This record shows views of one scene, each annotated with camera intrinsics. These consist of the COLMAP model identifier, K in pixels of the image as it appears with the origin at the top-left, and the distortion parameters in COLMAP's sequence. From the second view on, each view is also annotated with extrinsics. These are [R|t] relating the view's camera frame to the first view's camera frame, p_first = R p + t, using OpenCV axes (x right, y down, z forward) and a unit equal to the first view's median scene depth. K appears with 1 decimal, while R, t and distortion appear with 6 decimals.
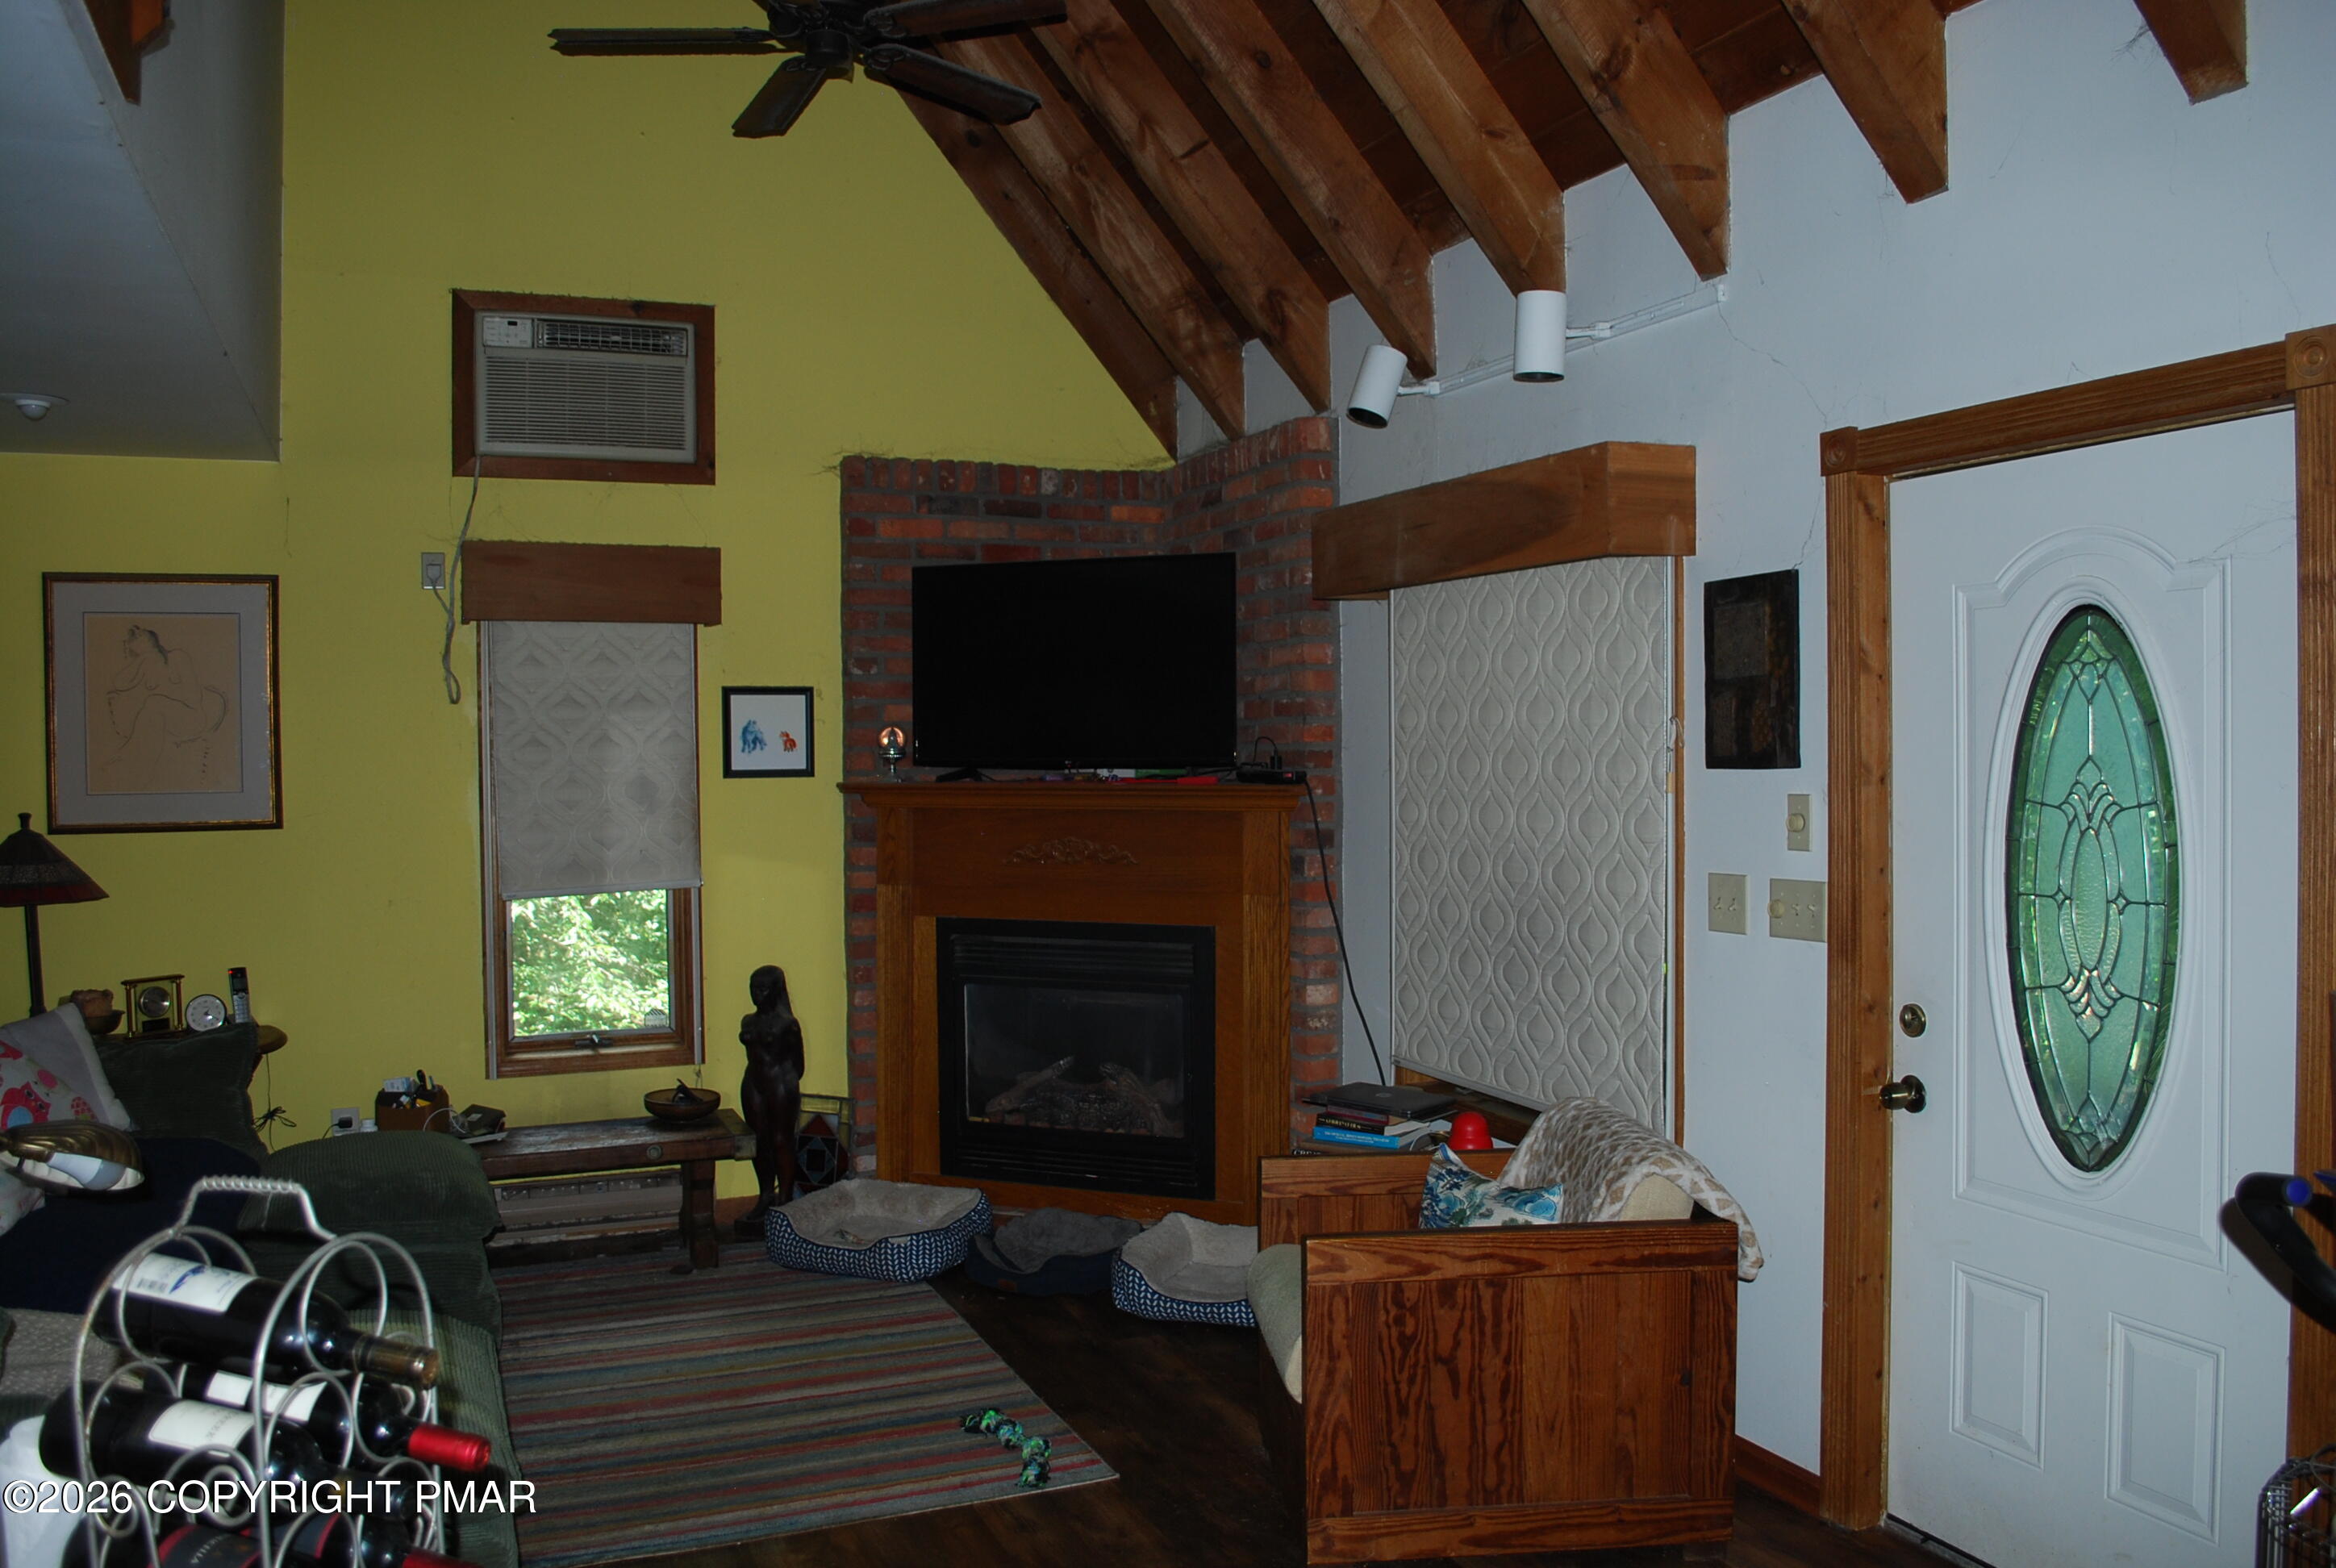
lens RADIAL K [[1834.8, 0, 1181.9], [0, 1834.8, 781.7], [0, 0, 1]] dist [-0.086722, 0.021153]
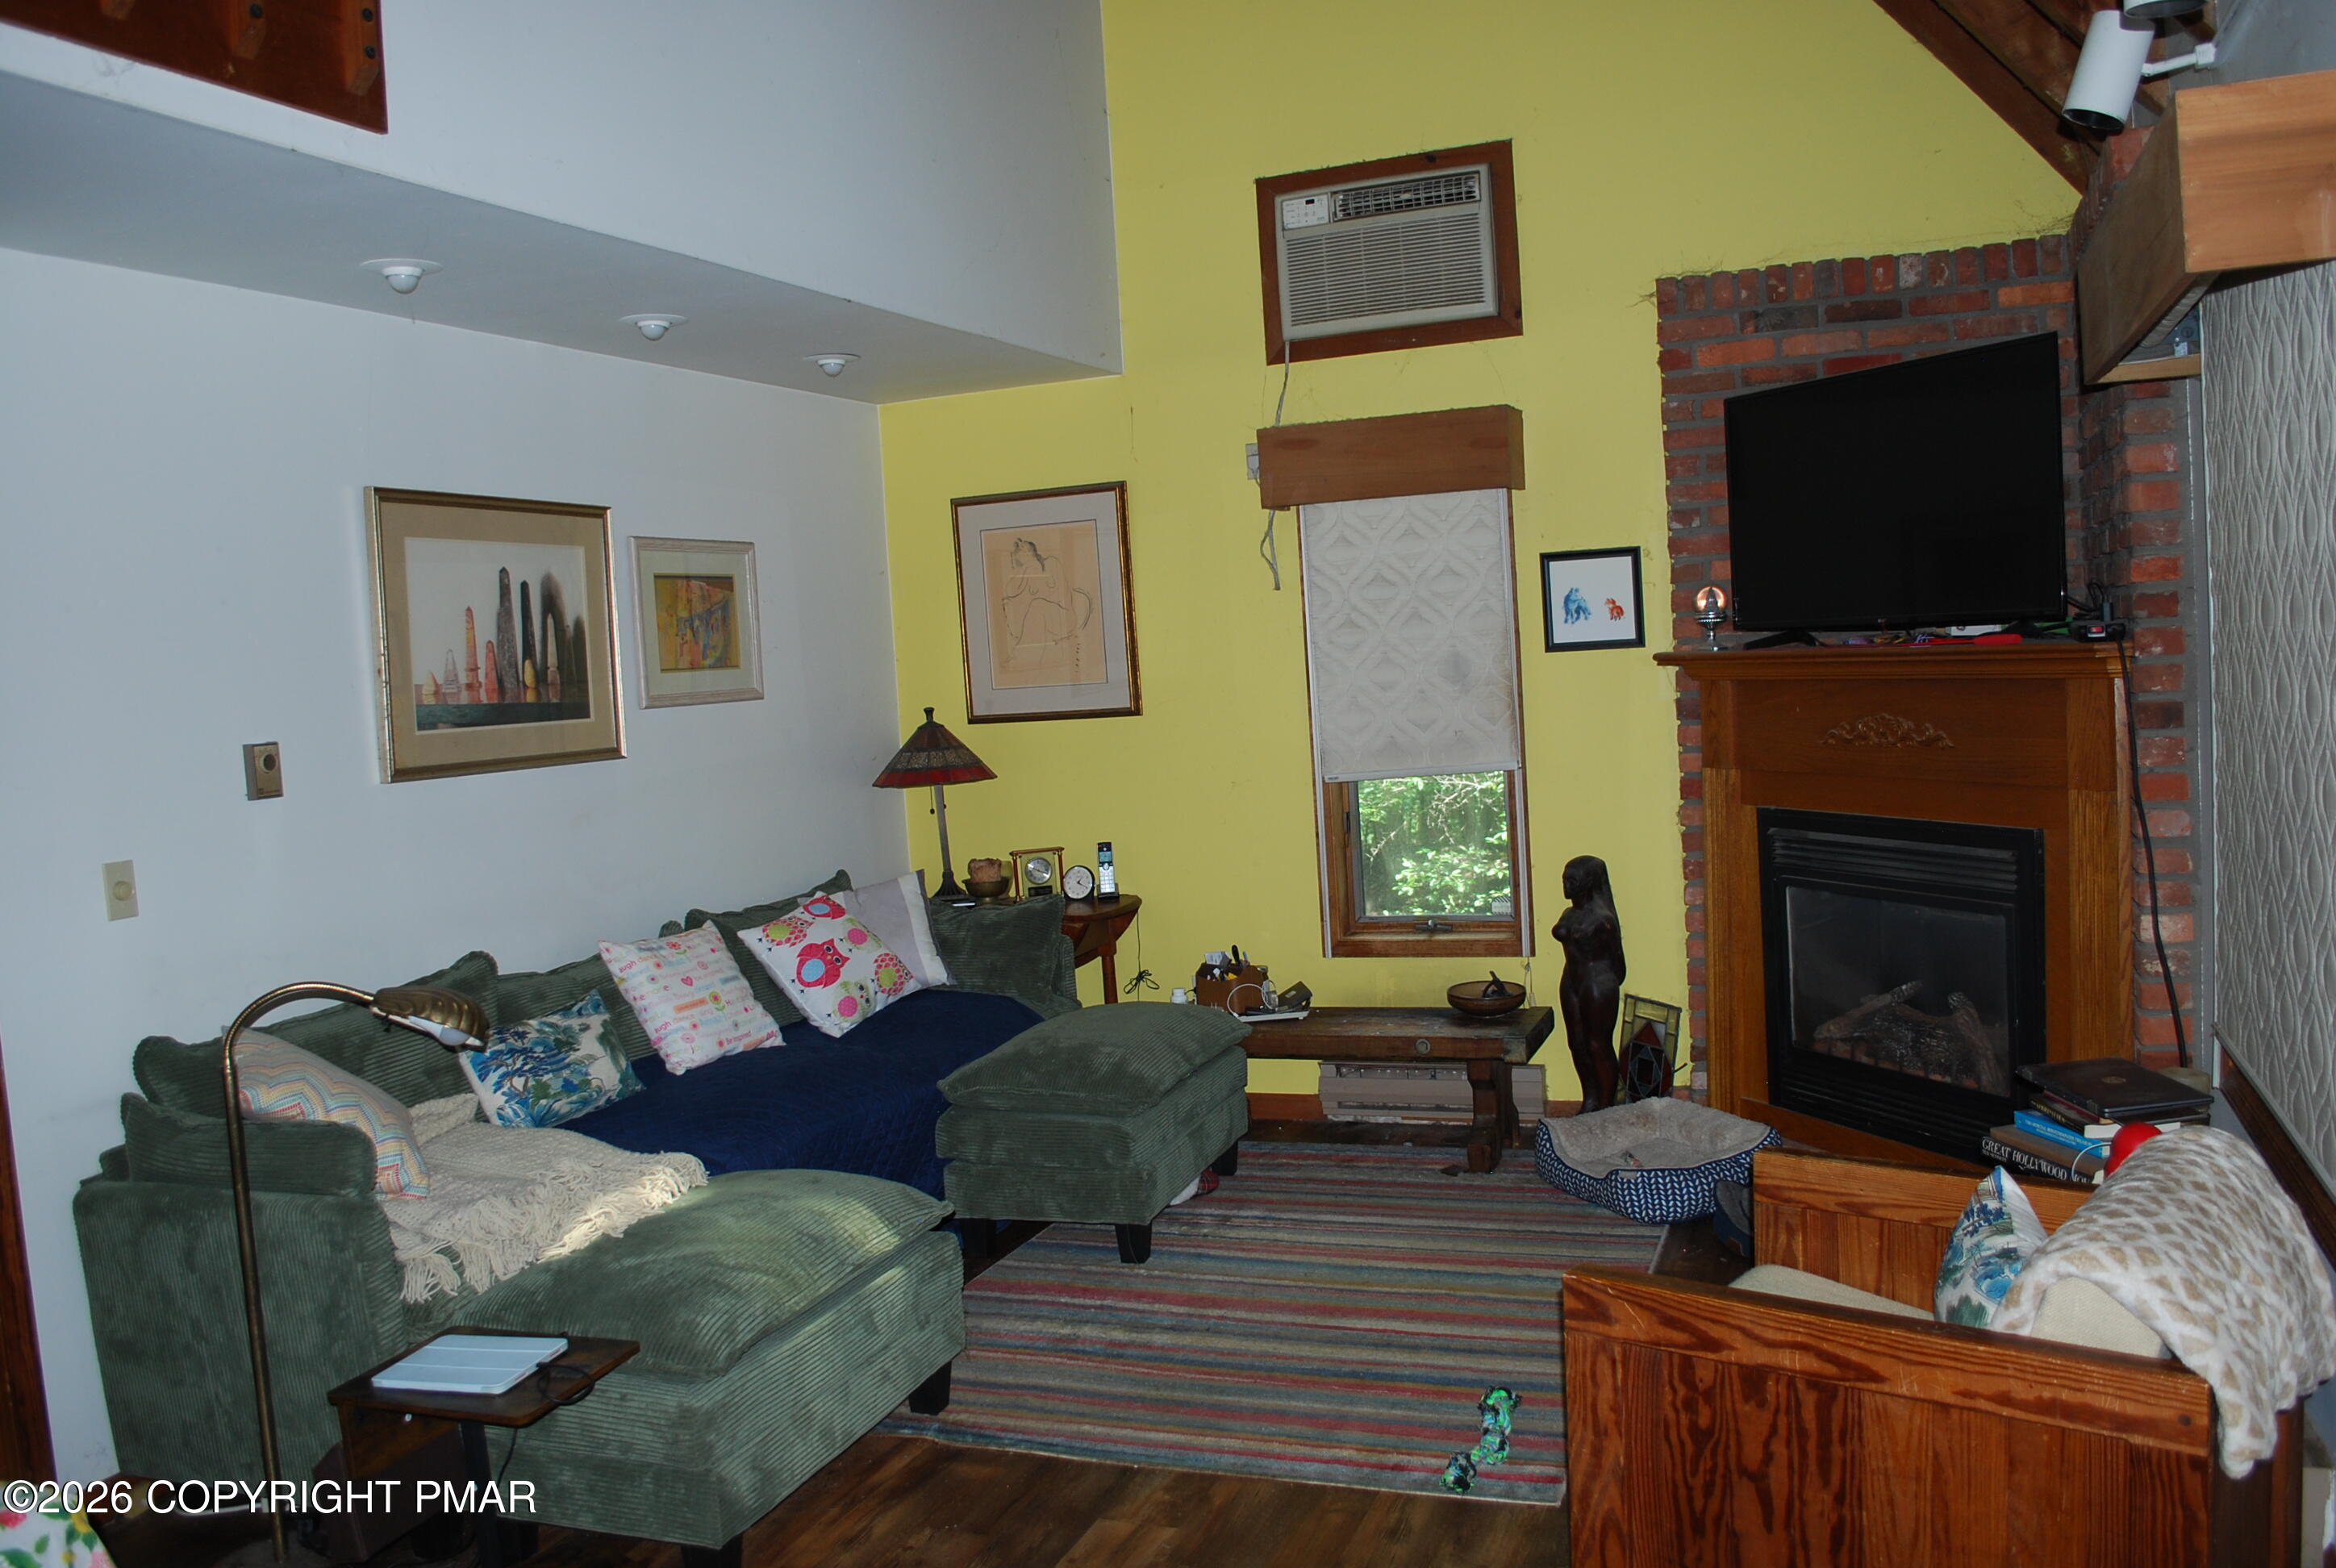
lens RADIAL K [[1834.8, 0, 1176.0], [0, 1834.8, 783.2], [0, 0, 1]] dist [-0.086722, 0.021153]
pose [[0.722662, 0.015110, -0.691037, 0.270244], [0.040869, 0.997078, 0.064541, -0.003433], [0.689992, -0.074883, 0.719933, 0.209170]]
